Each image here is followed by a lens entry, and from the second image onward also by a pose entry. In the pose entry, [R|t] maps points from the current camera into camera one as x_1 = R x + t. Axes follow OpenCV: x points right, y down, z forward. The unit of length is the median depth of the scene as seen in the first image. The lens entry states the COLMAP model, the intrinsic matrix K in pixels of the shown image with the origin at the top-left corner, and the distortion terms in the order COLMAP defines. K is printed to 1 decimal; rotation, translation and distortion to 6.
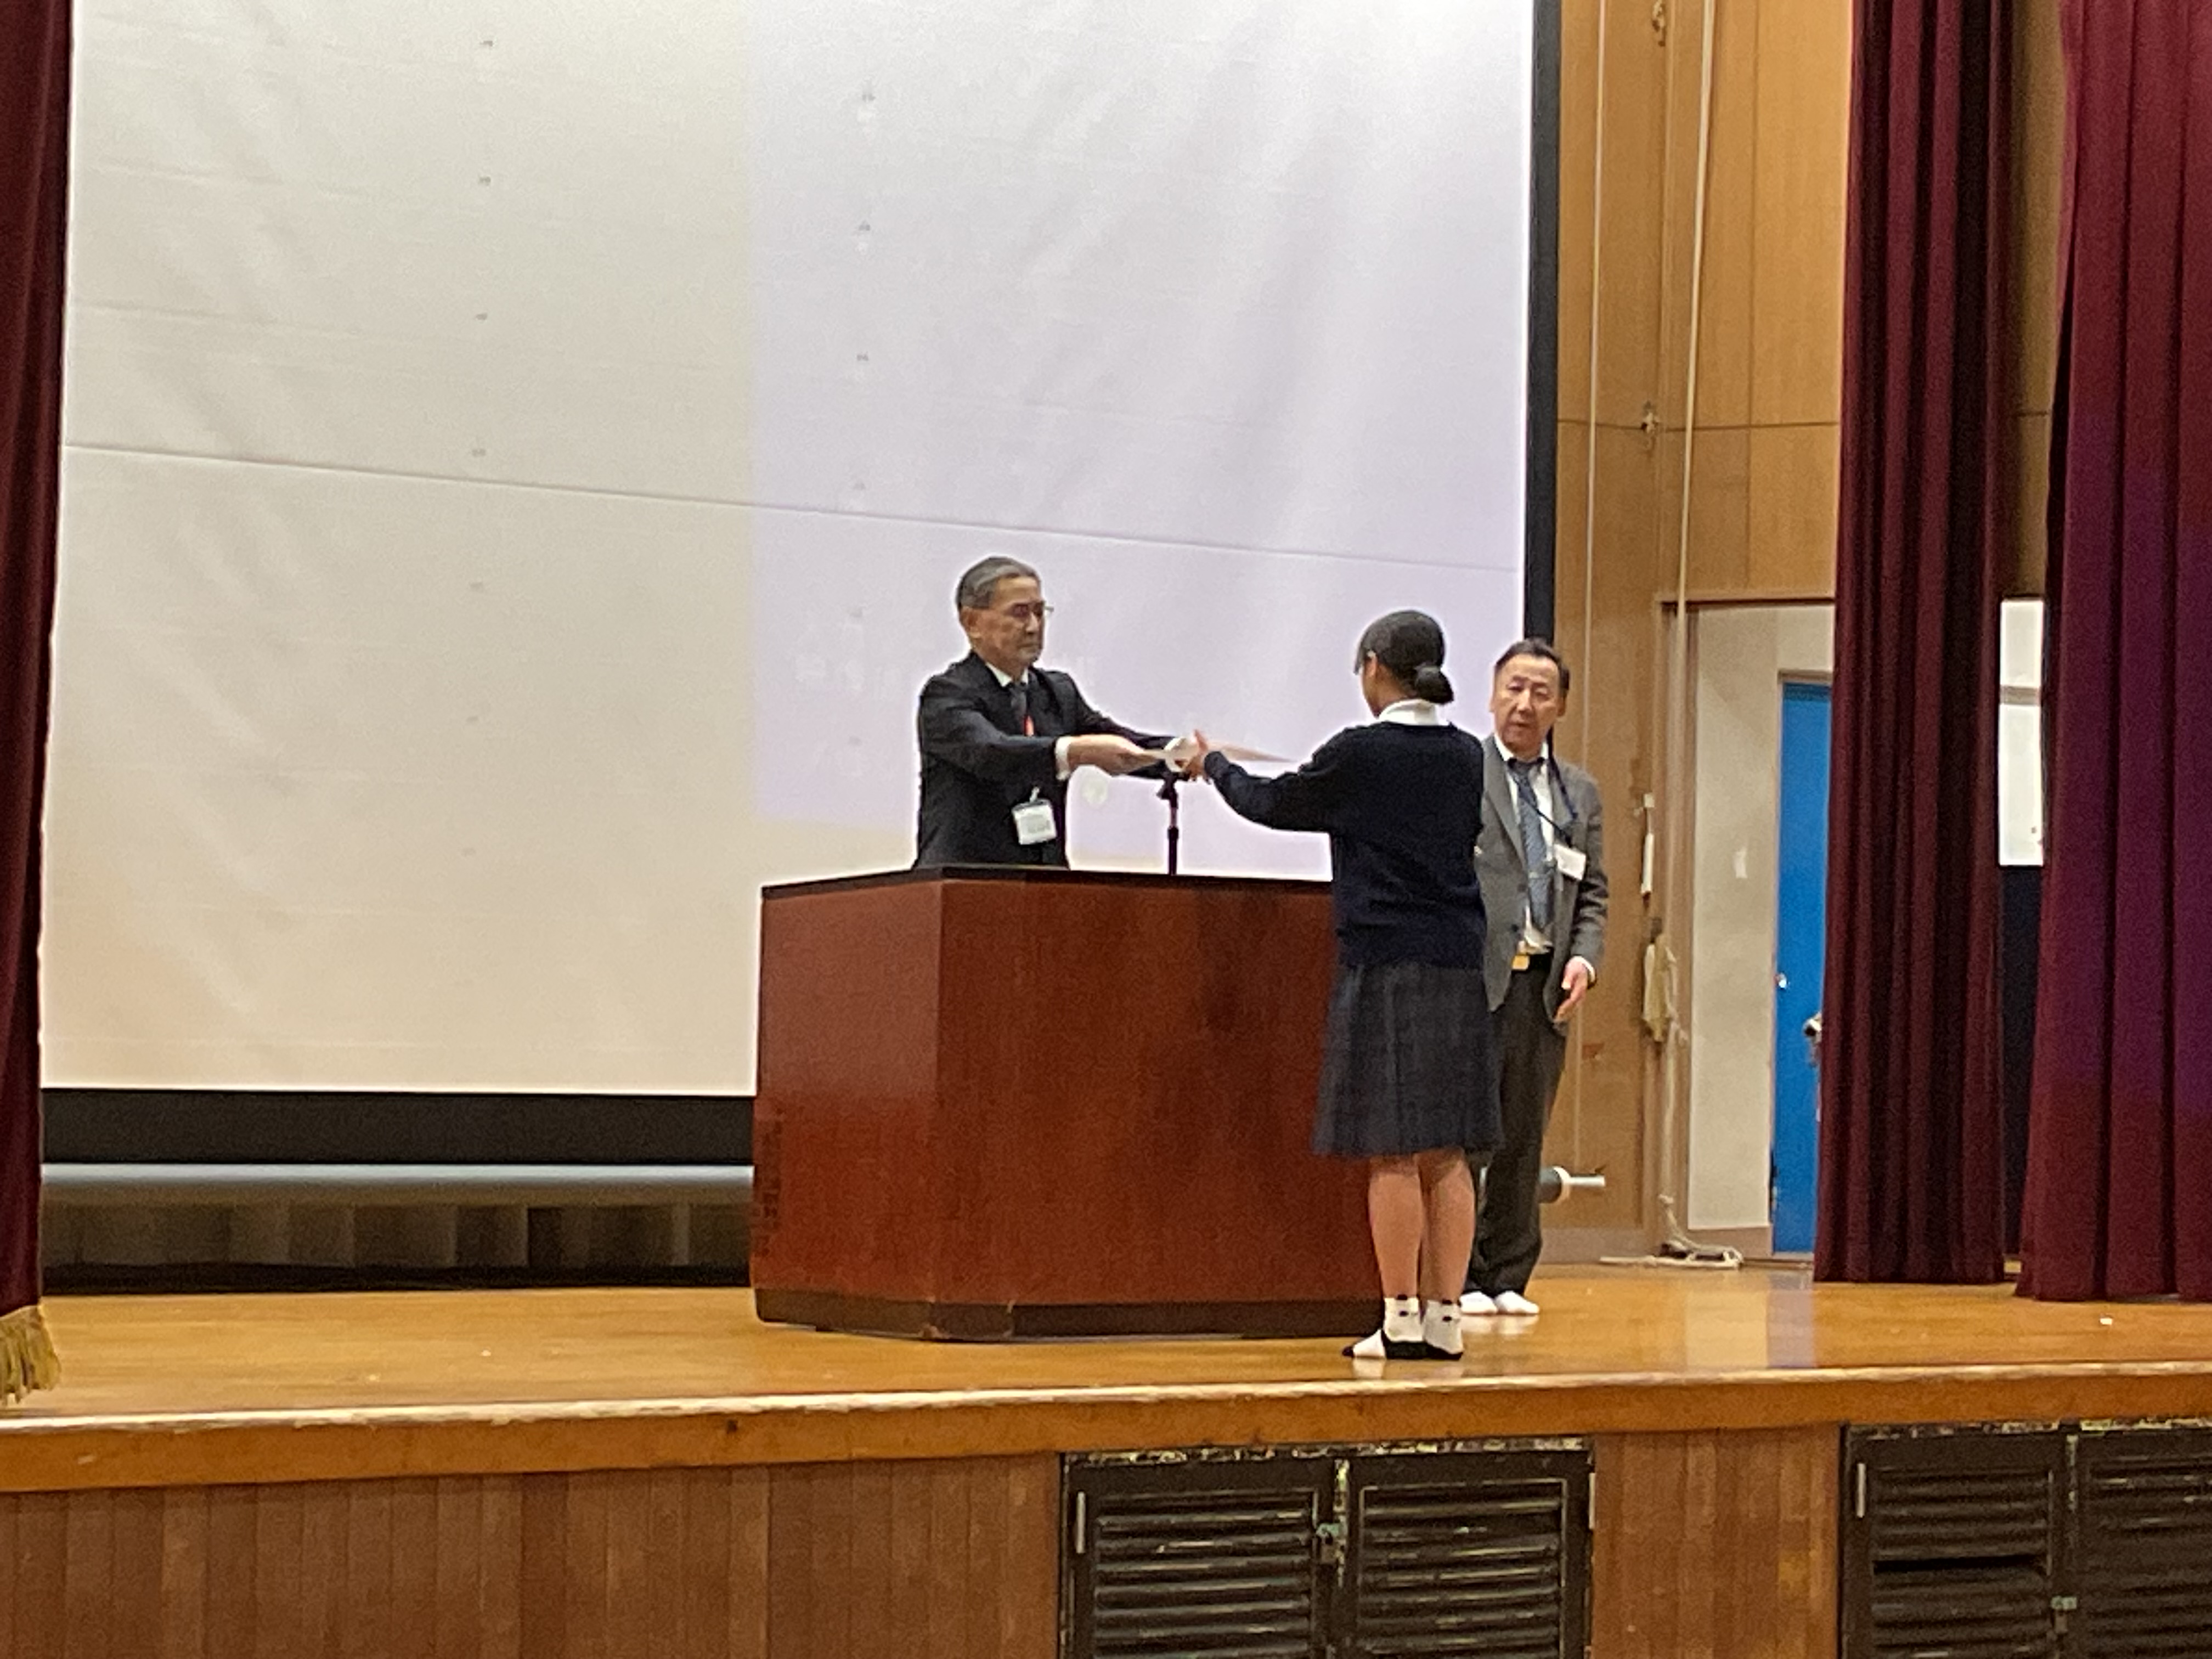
lens RADIAL K [[6333.8, 0, 1106.9], [0, 6333.8, 835.7], [0, 0, 1]] dist [0.062618, 1.125470]
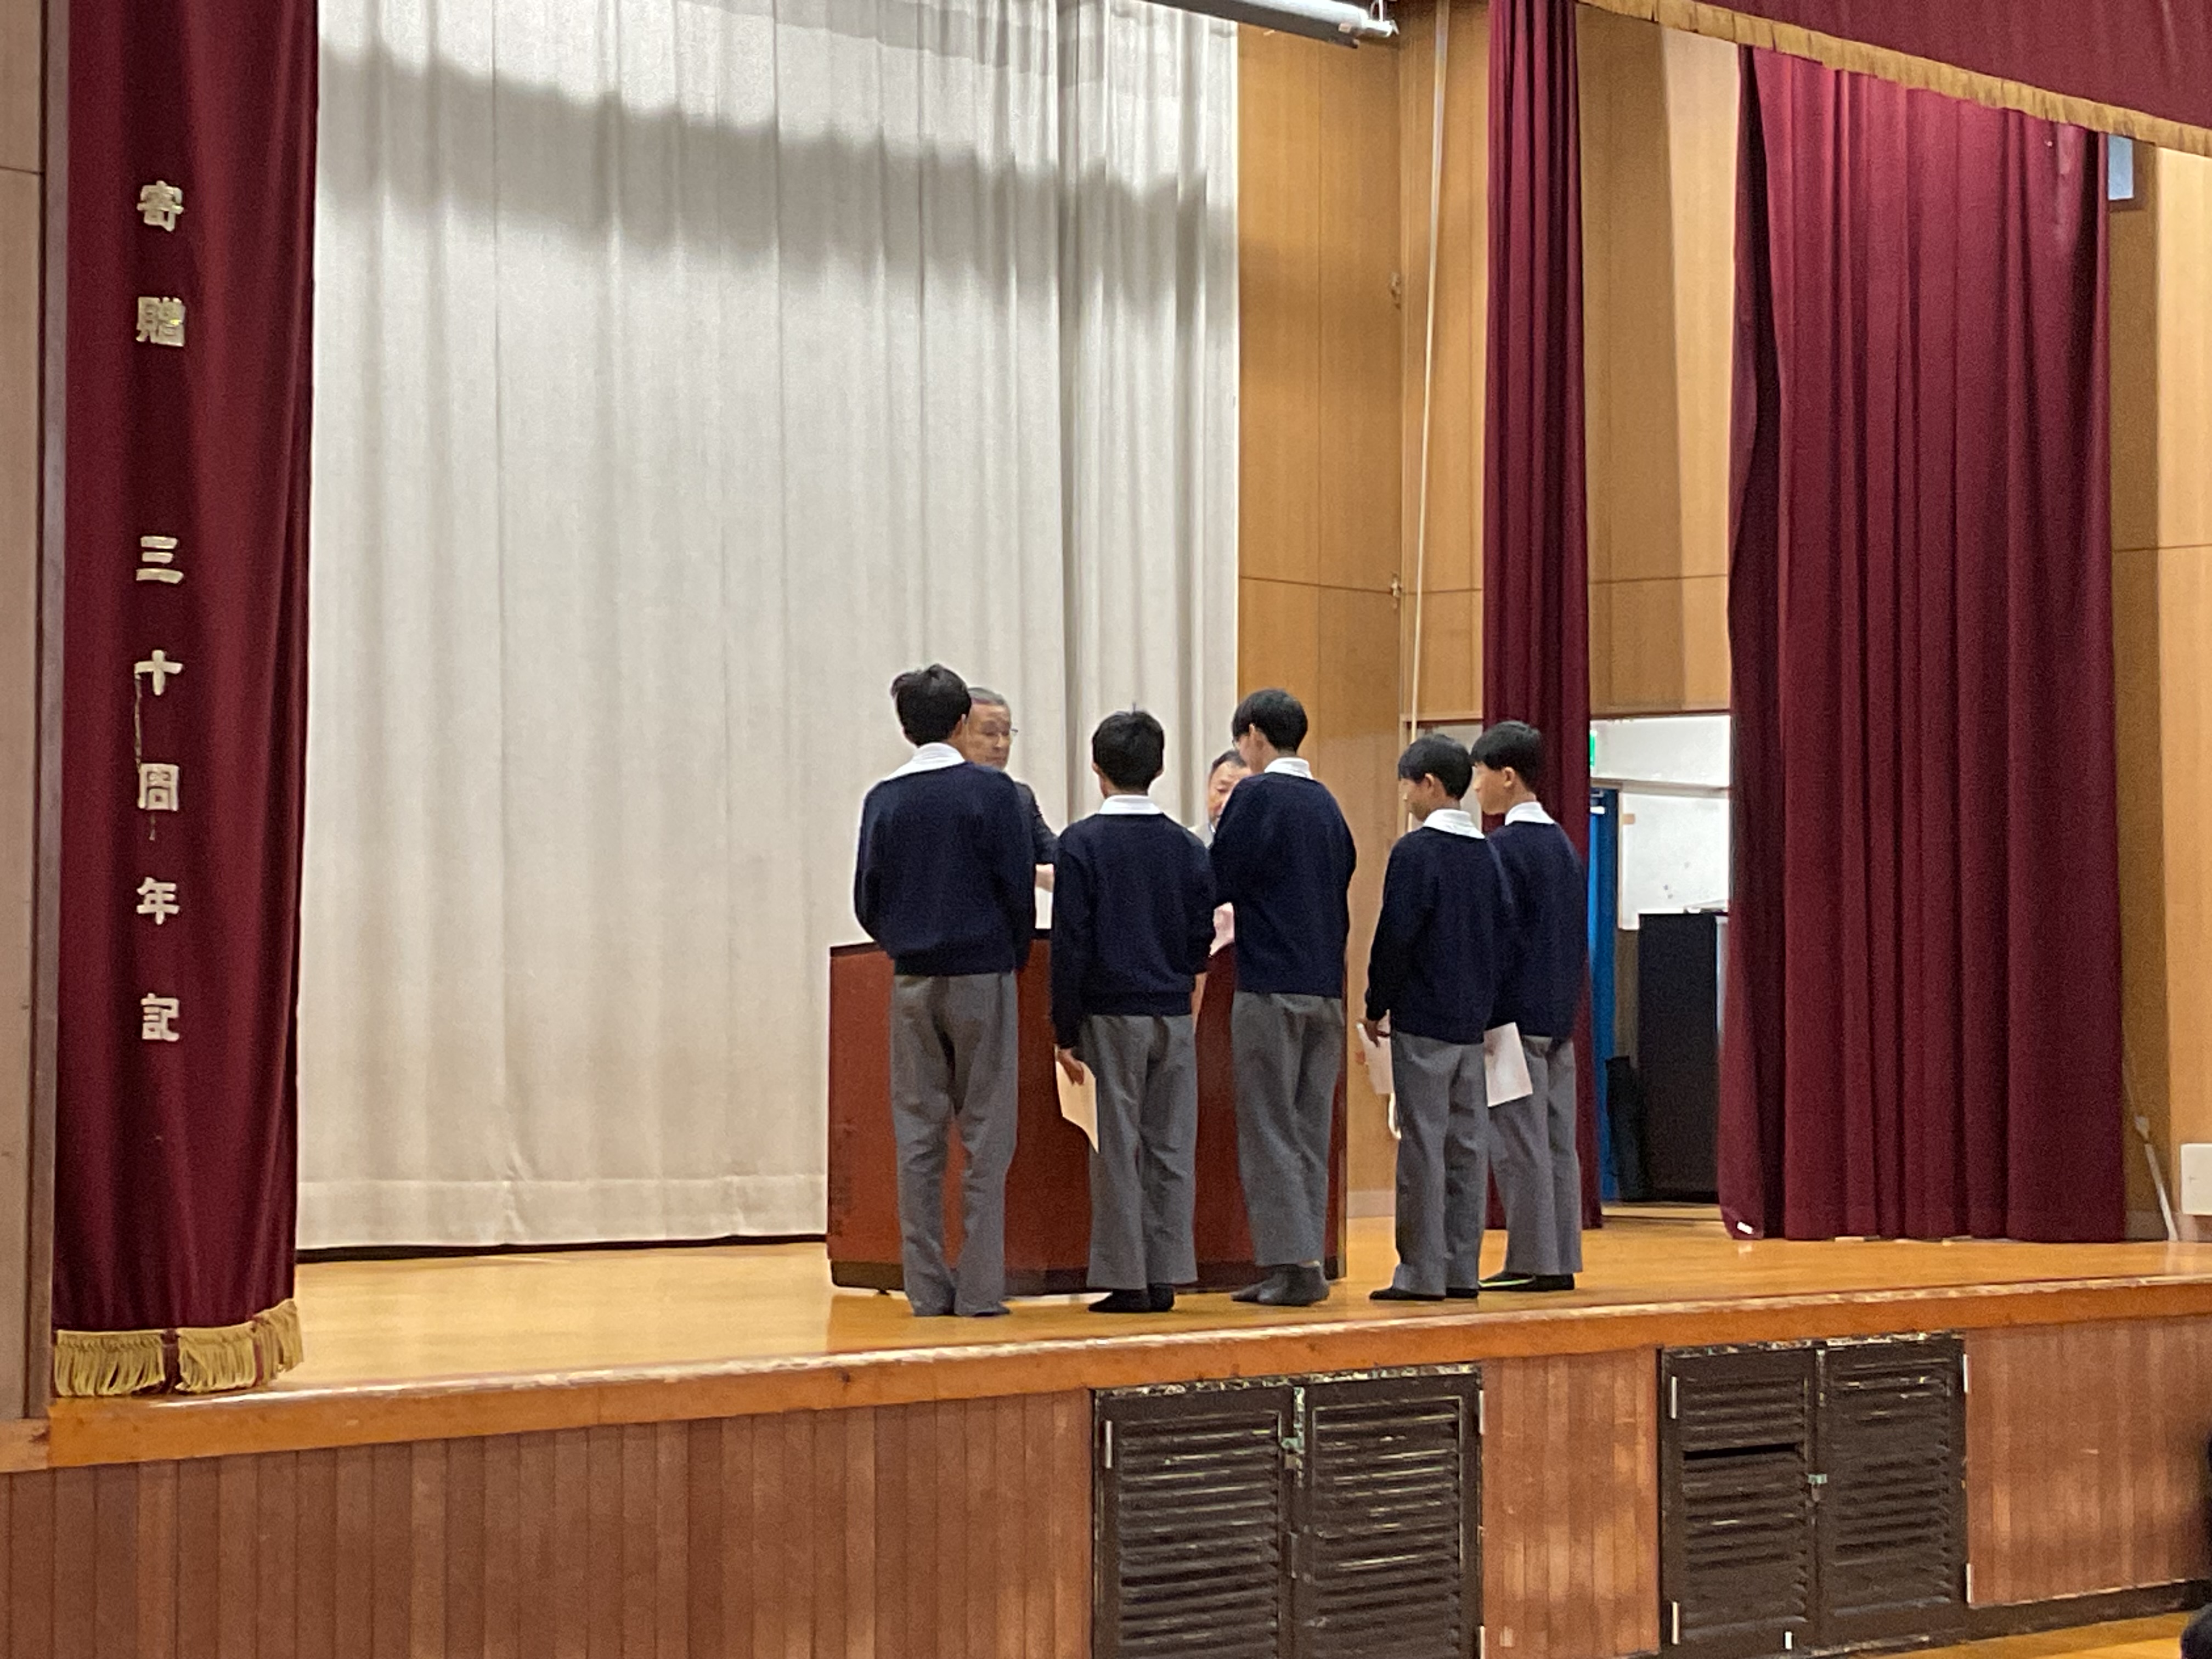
lens RADIAL K [[4438.9, 0, 1096.8], [0, 4438.9, 831.8], [0, 0, 1]] dist [0.101695, 0.118648]
pose [[0.997573, -0.016986, 0.067527, -0.060578], [0.018075, 0.999716, -0.015548, -0.000549], [-0.067244, 0.016731, 0.997596, 0.101559]]
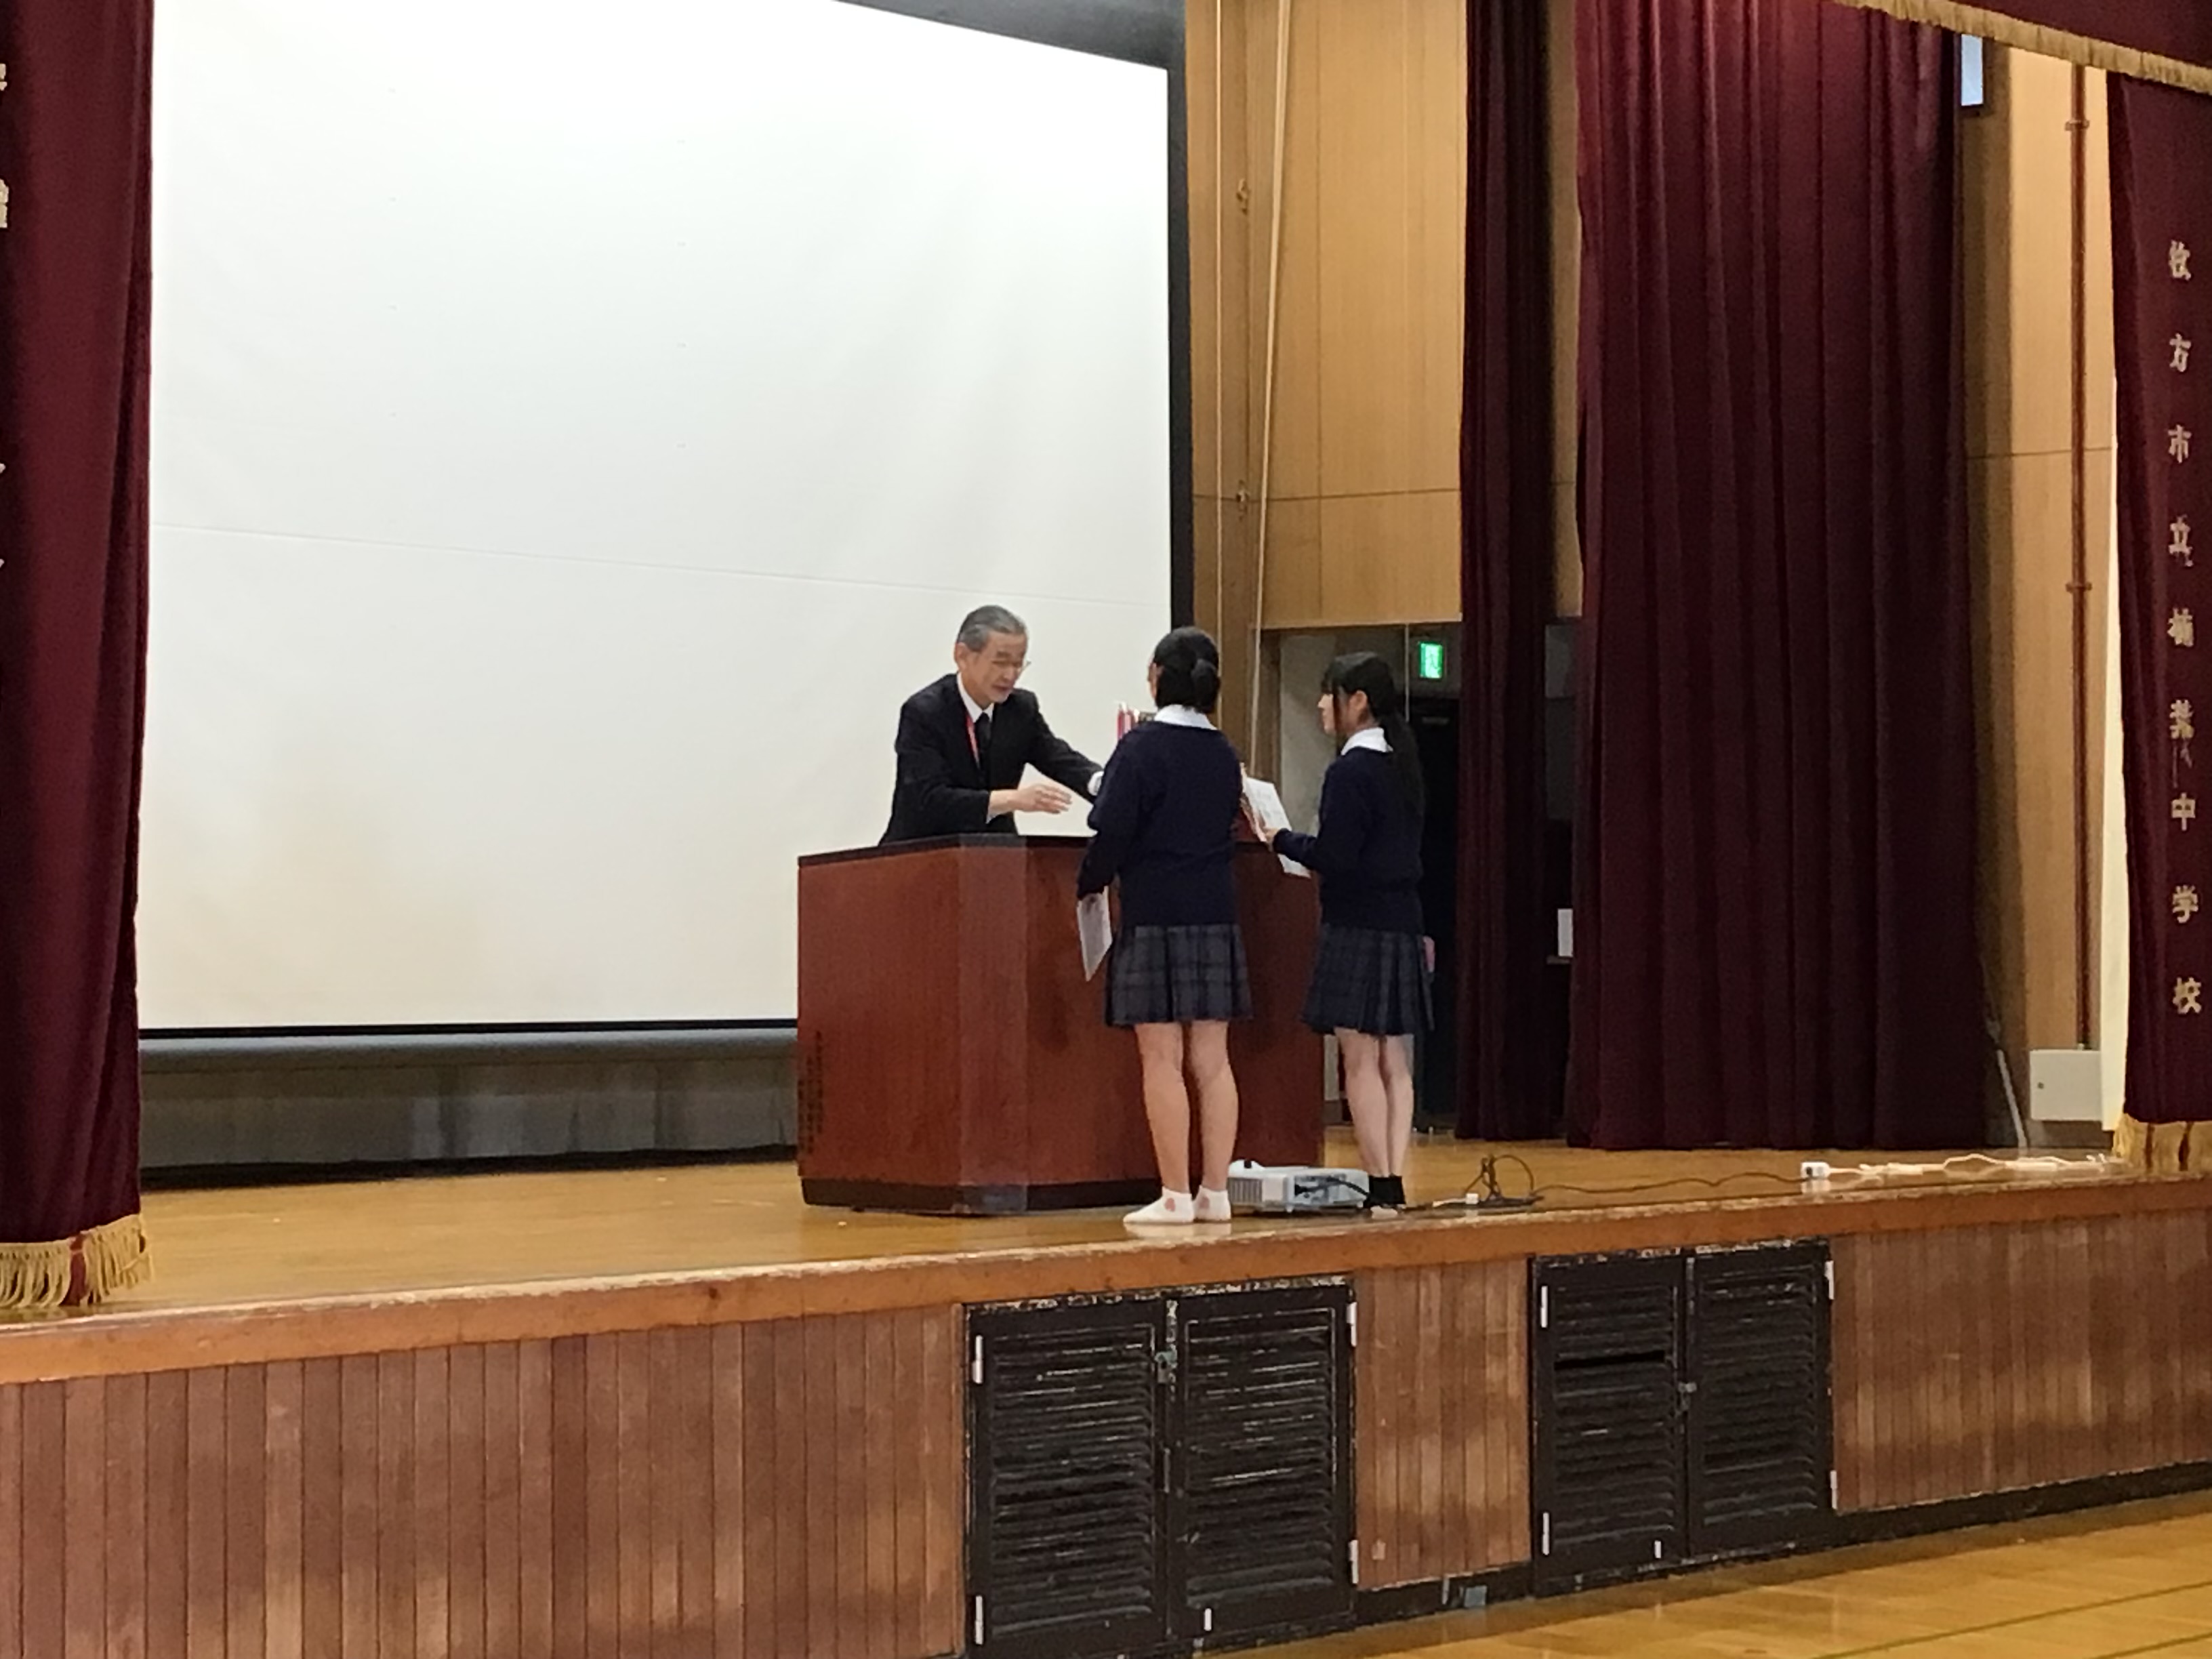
lens RADIAL K [[4391.7, 0, 1106.0], [0, 4391.7, 829.5], [0, 0, 1]] dist [0.067584, 0.165429]
pose [[0.993636, -0.020887, 0.110683, -0.068316], [0.020752, 0.999782, 0.002374, 0.002655], [-0.110709, -0.000062, 0.993853, 0.130891]]
